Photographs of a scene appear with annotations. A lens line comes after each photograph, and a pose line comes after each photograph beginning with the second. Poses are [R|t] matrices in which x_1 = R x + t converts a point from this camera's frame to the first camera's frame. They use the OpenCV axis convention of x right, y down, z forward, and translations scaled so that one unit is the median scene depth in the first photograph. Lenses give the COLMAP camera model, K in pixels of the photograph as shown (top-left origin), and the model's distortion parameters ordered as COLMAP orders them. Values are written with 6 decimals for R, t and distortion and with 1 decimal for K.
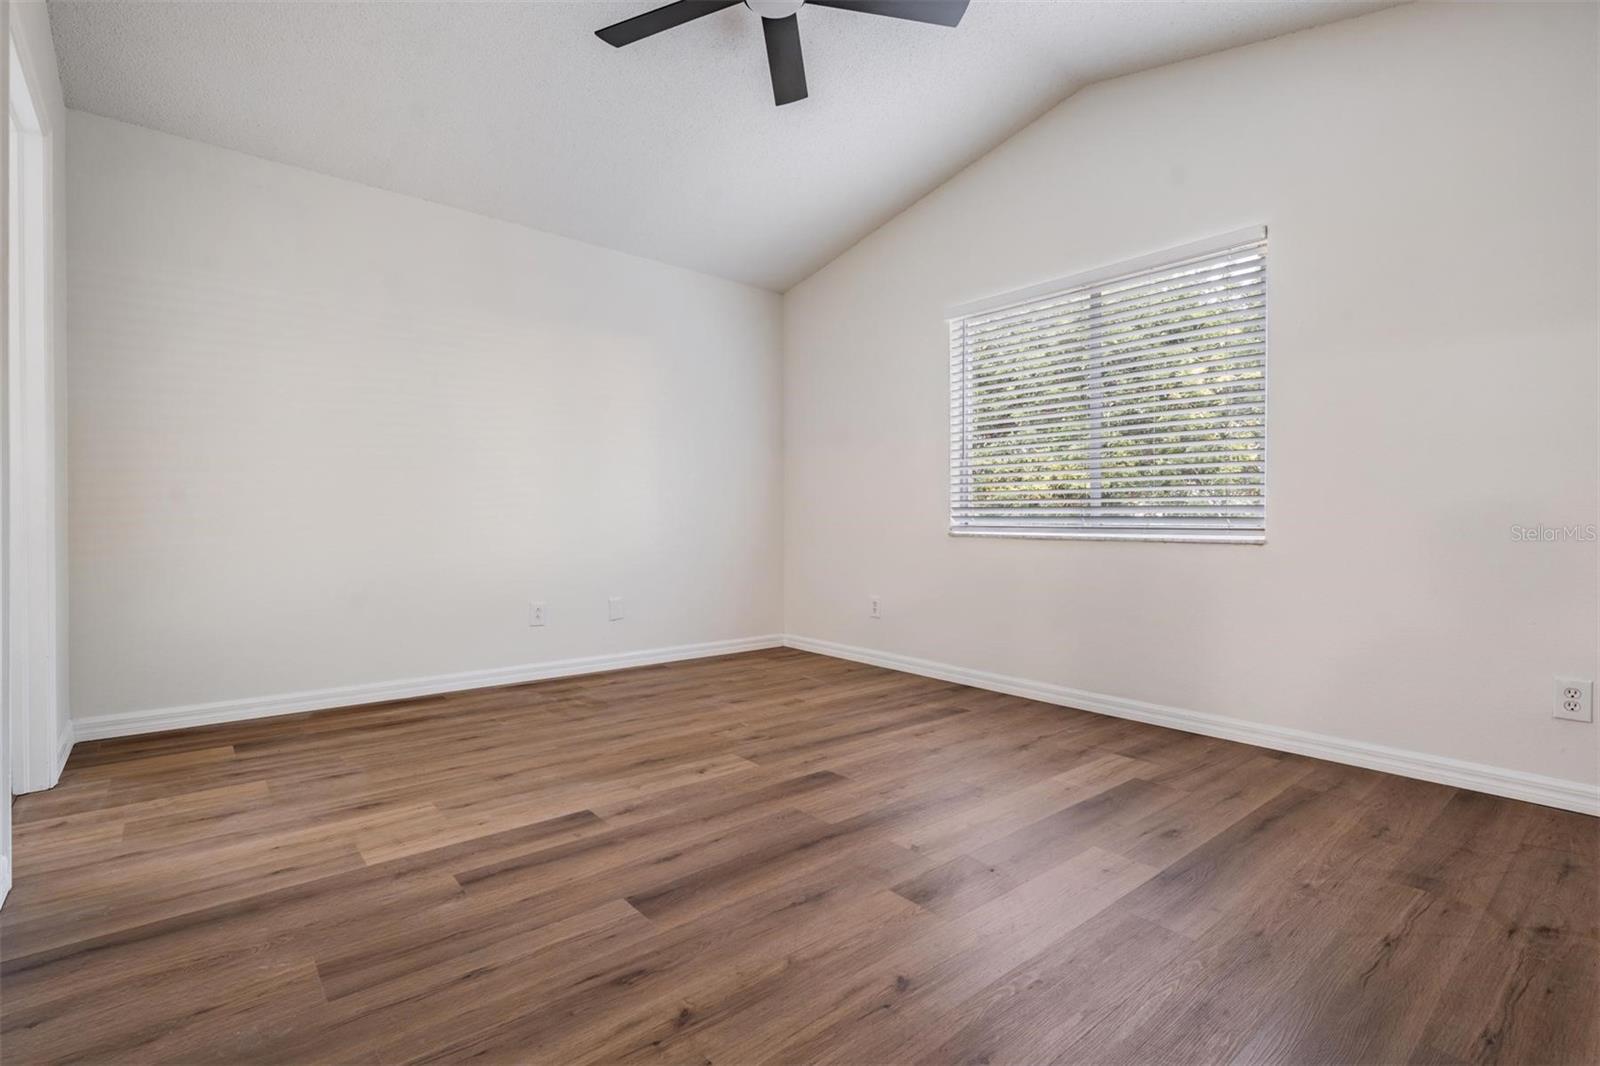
lens RADIAL K [[720.9, 0, 797.4], [0, 720.9, 526.7], [0, 0, 1]] dist [-0.001544, 0.000165]
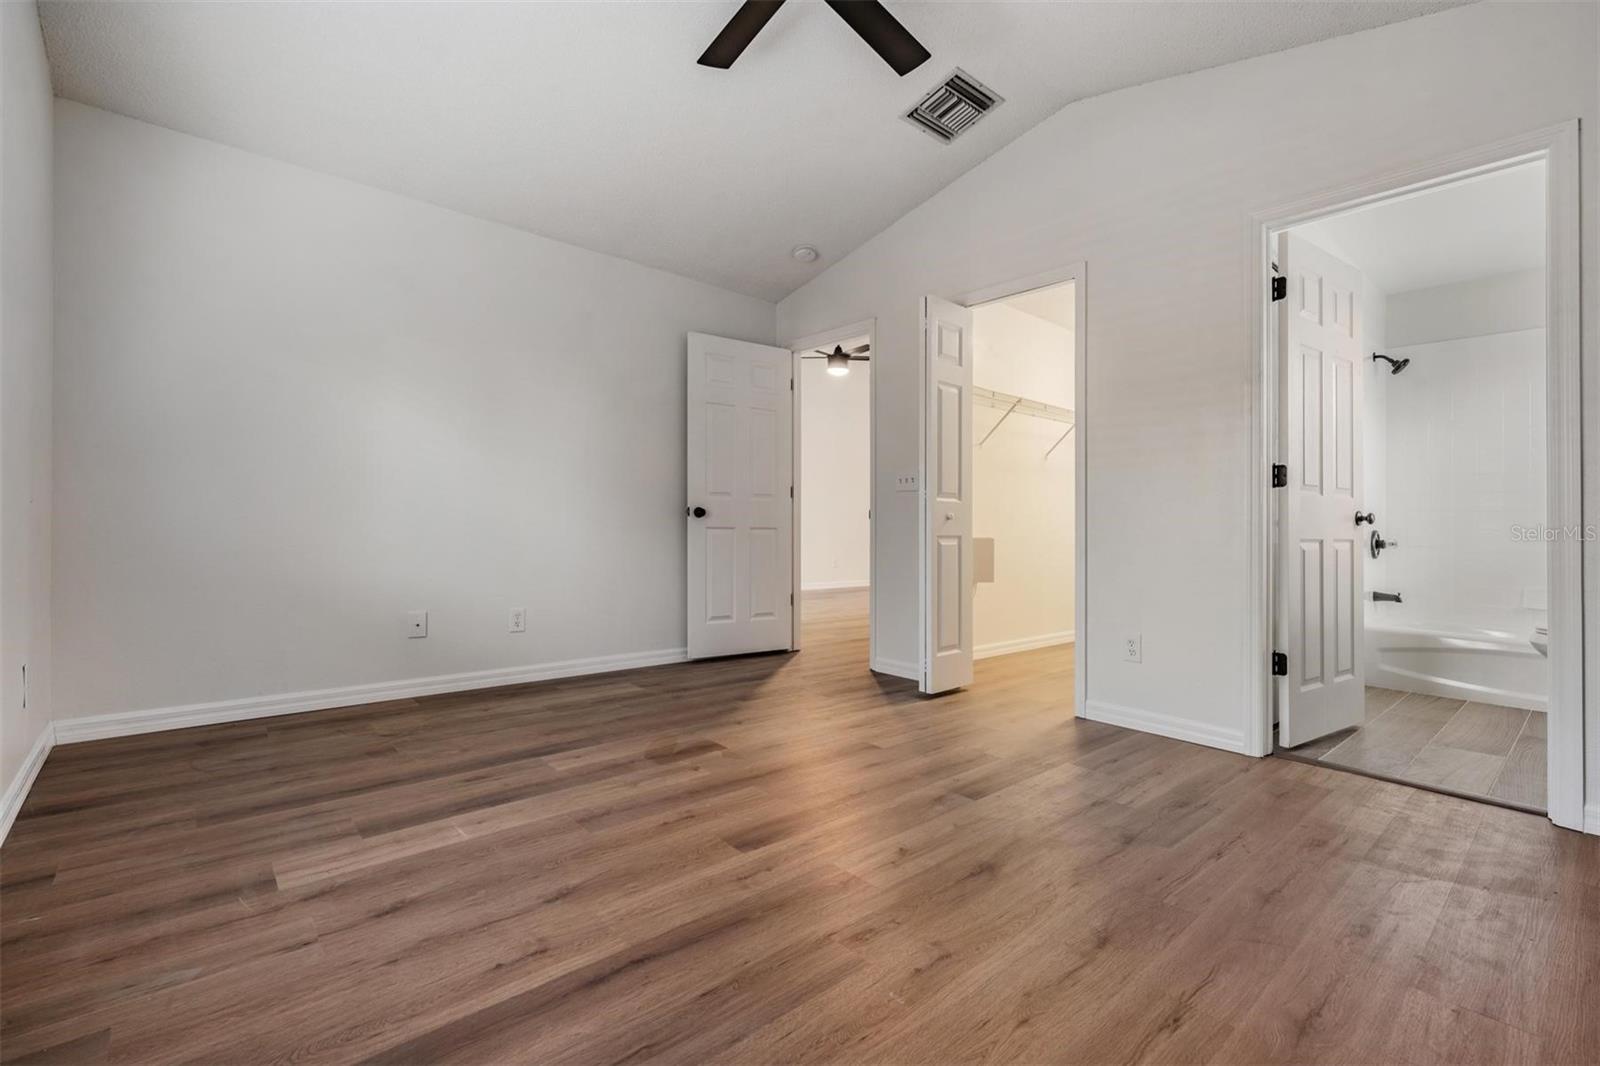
lens RADIAL K [[720.9, 0, 797.4], [0, 720.9, 526.7], [0, 0, 1]] dist [-0.001544, 0.000165]
pose [[-0.999639, -0.023063, -0.013761, 0.001569], [-0.023191, 0.999689, 0.009194, -0.019855], [0.013545, 0.009510, -0.999863, 1.800420]]
